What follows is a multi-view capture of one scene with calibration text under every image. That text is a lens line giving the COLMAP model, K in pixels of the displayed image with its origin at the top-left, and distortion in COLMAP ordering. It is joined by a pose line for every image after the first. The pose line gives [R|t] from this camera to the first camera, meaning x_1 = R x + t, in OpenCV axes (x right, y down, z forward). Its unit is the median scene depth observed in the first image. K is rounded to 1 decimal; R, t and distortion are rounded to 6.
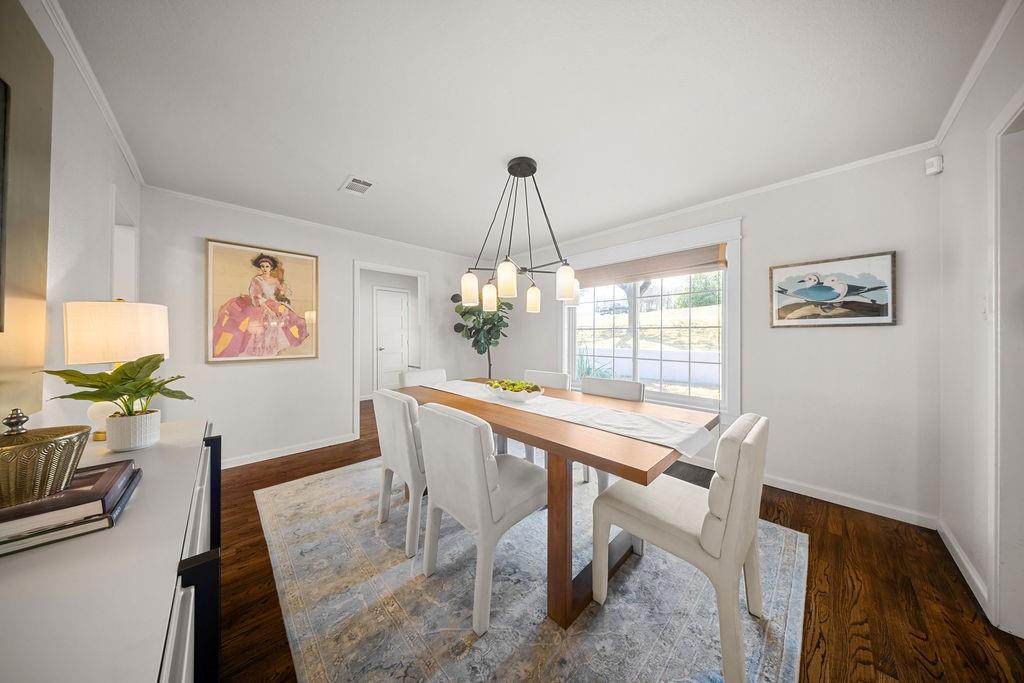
lens RADIAL K [[299.8, 0, 514.5], [0, 299.8, 337.7], [0, 0, 1]] dist [0.001924, -0.001002]
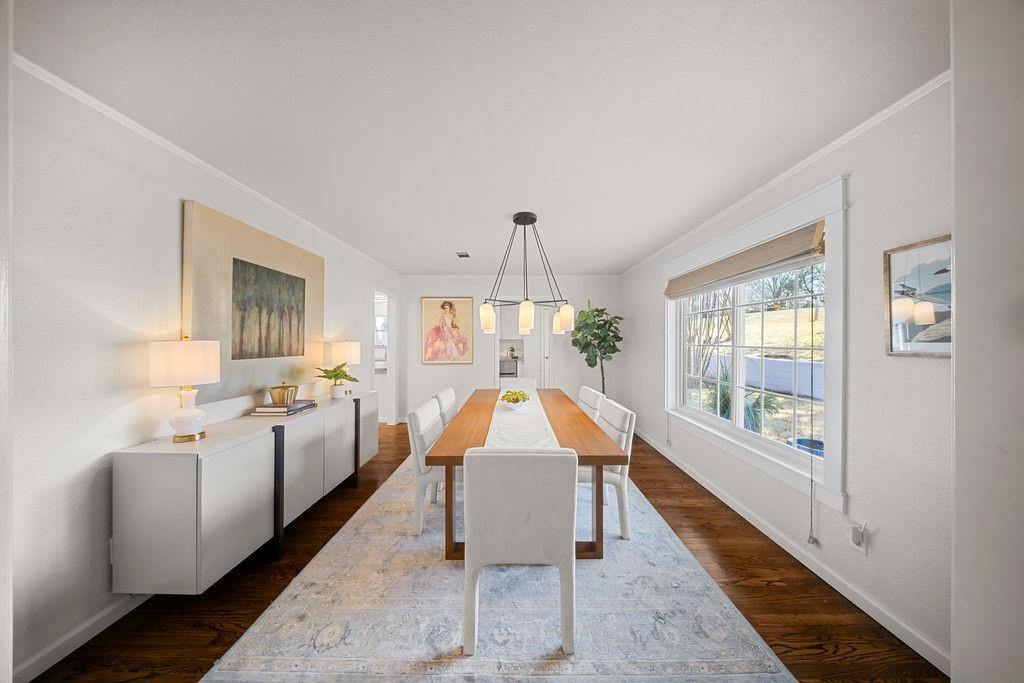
lens RADIAL K [[299.8, 0, 515.6], [0, 299.8, 341.1], [0, 0, 1]] dist [0.001924, -0.001002]
pose [[0.712606, -0.000254, -0.701565, 0.634262], [-0.002387, 0.999993, -0.002786, -0.049140], [0.701561, 0.003660, 0.712600, 0.075581]]
